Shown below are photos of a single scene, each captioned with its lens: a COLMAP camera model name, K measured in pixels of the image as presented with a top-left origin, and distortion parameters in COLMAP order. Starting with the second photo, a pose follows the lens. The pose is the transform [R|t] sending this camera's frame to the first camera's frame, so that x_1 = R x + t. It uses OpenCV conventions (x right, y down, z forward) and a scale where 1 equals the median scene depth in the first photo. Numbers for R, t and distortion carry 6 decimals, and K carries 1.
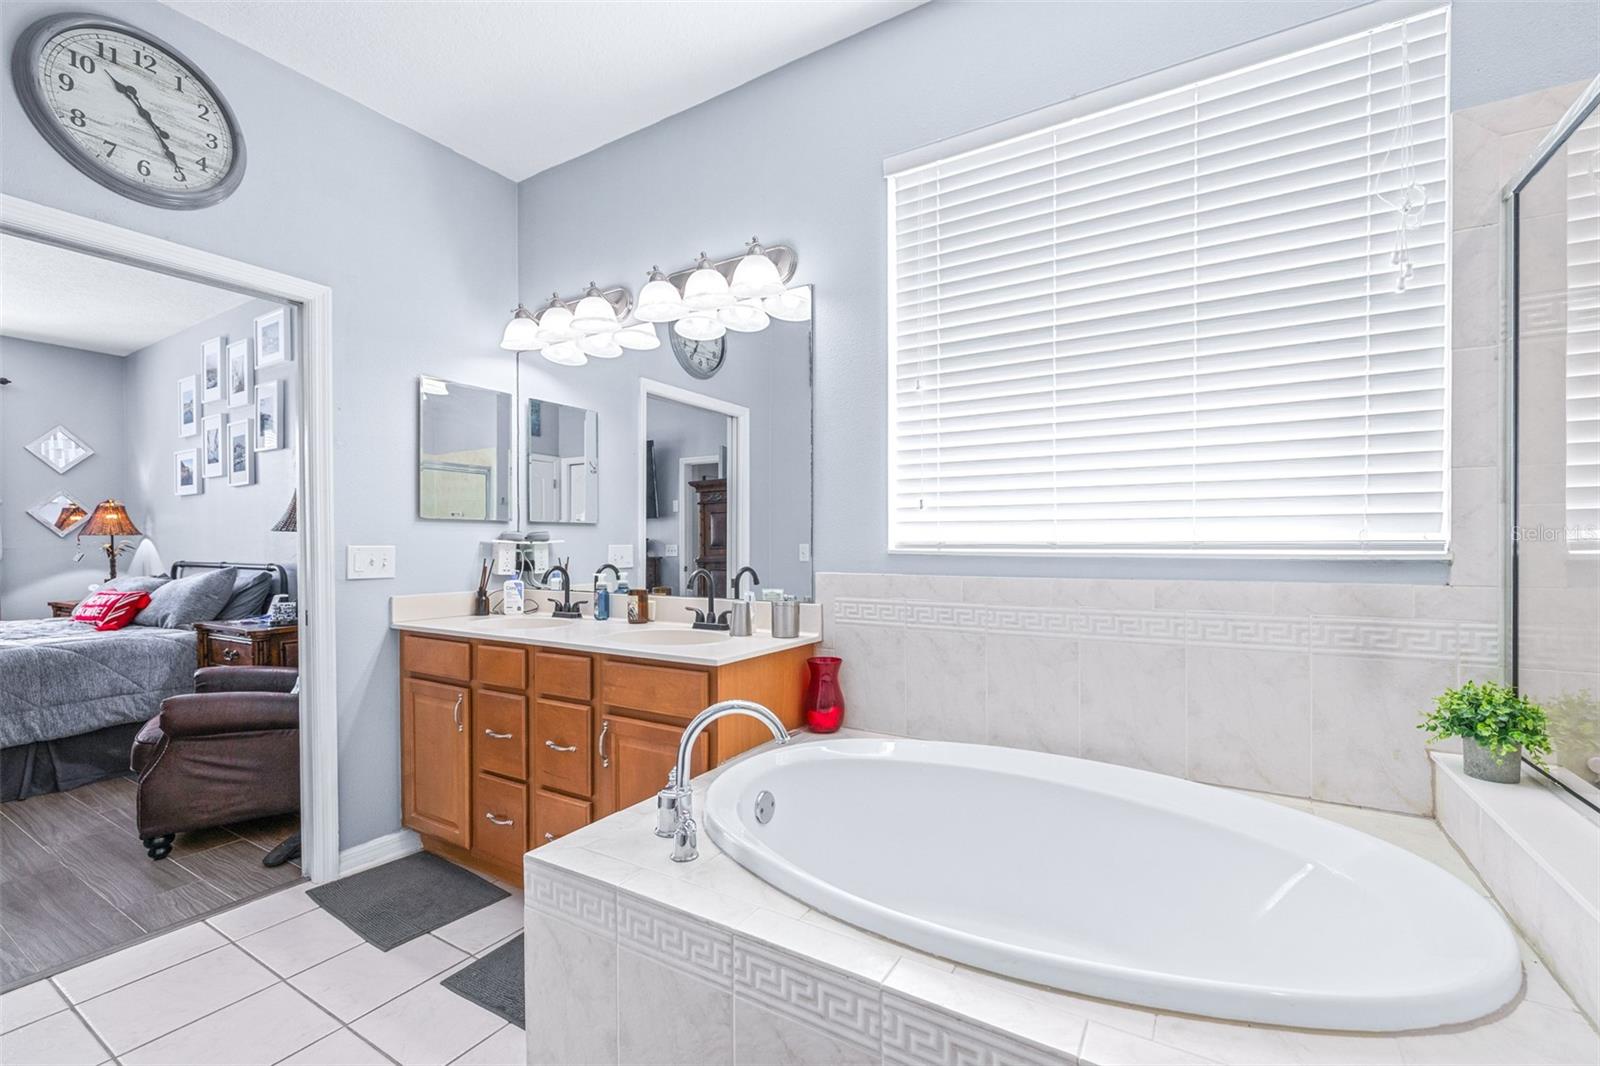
lens RADIAL K [[687.7, 0, 808.3], [0, 687.7, 543.0], [0, 0, 1]] dist [-0.003180, 0.000993]
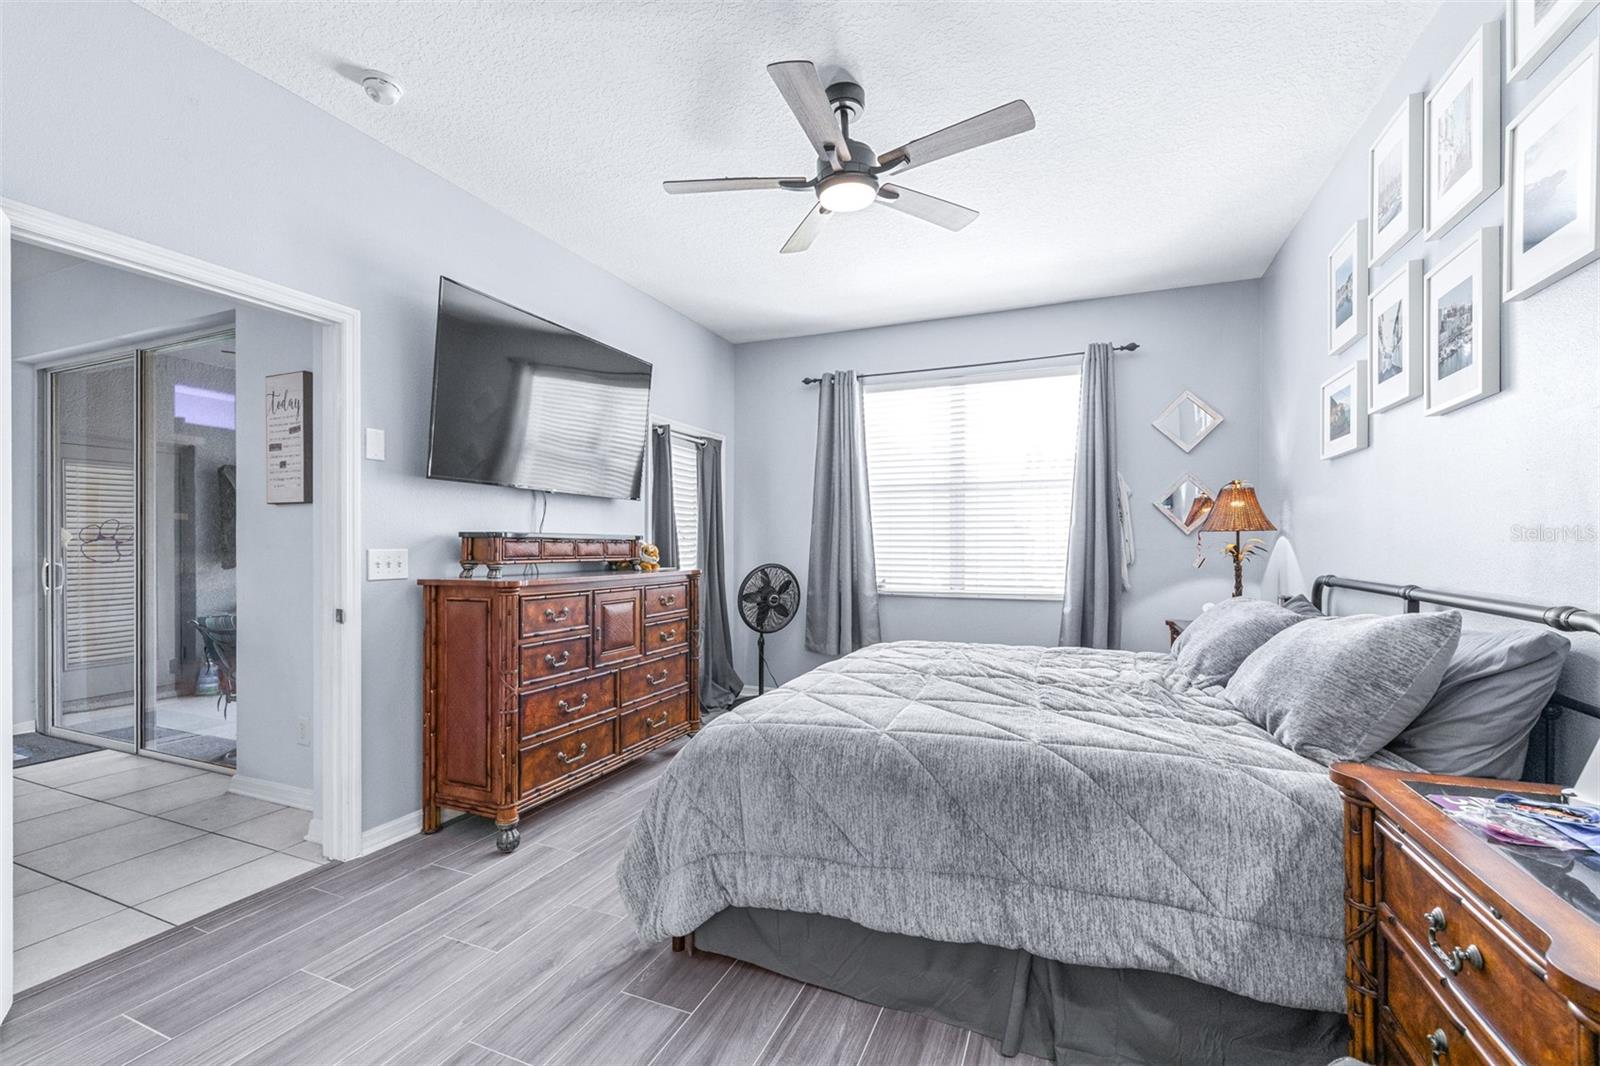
lens RADIAL K [[687.7, 0, 790.9], [0, 687.7, 544.3], [0, 0, 1]] dist [-0.003180, 0.000993]
pose [[0.147880, 0.009389, -0.988961, -0.440224], [-0.007978, 0.999934, 0.008301, -0.000099], [0.988973, 0.006662, 0.147945, 0.500699]]
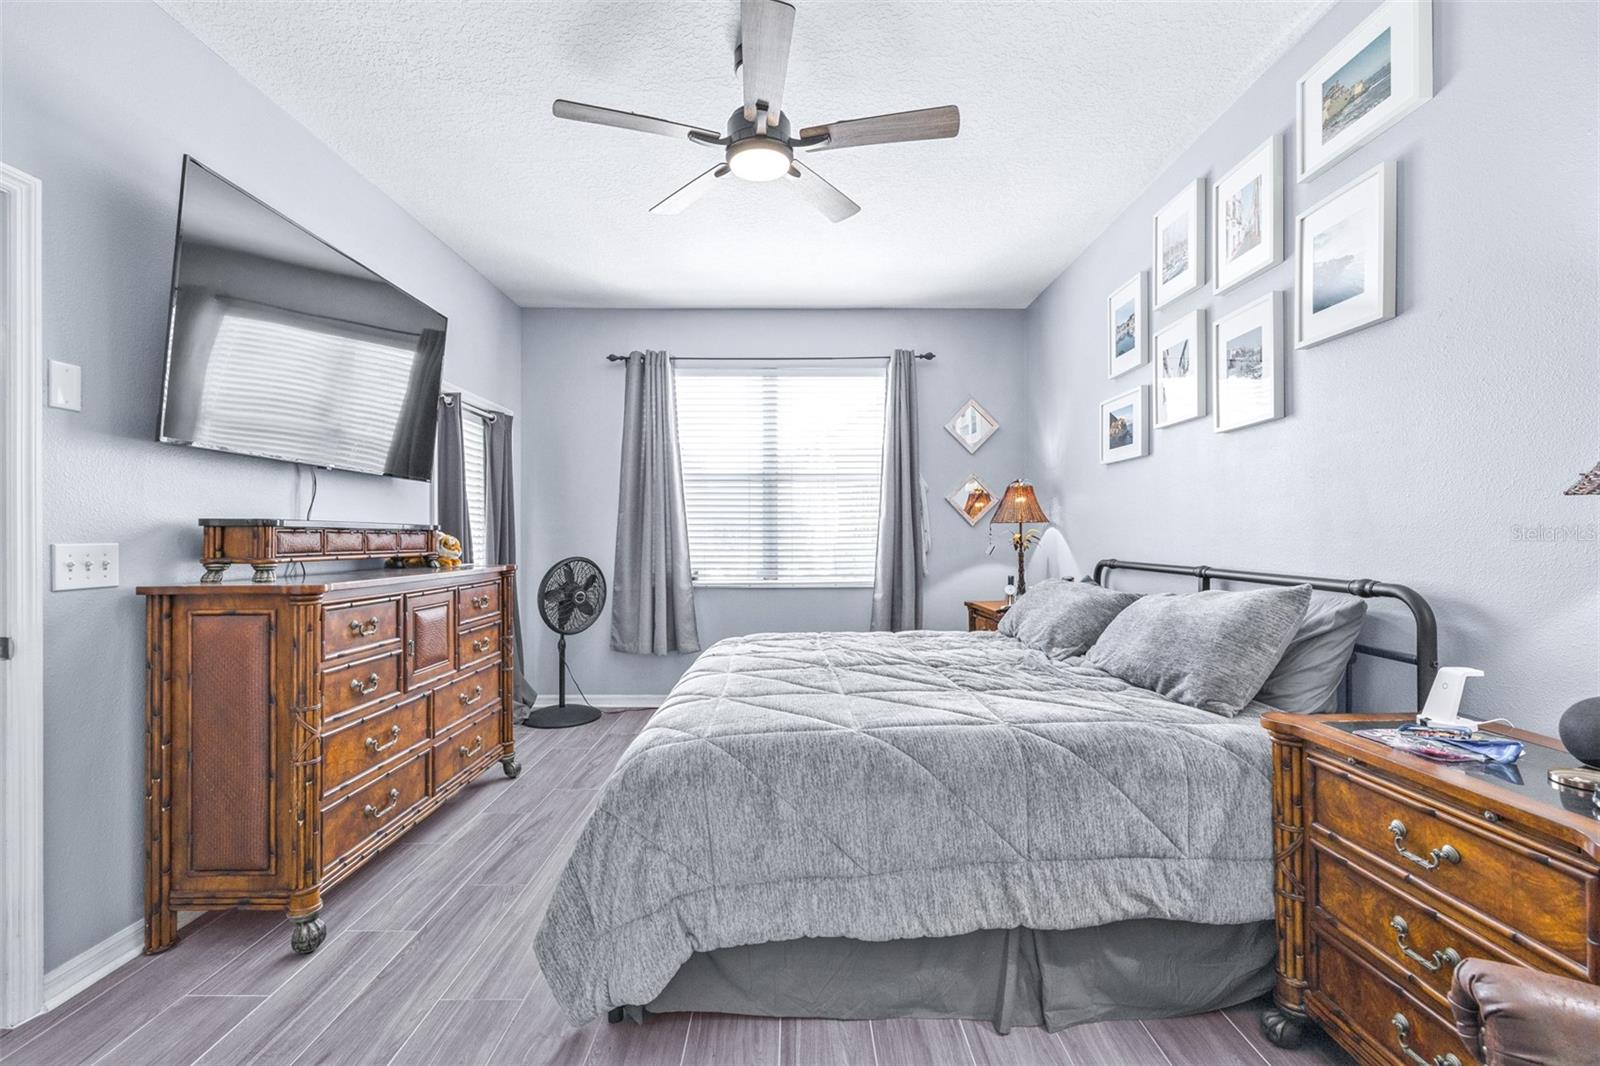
lens RADIAL K [[687.7, 0, 801.1], [0, 687.7, 532.7], [0, 0, 1]] dist [-0.003180, 0.000993]
pose [[0.531618, 0.005773, -0.846965, -0.516322], [-0.008220, 0.999965, 0.001657, 0.001450], [0.846944, 0.006081, 0.531647, 0.390118]]
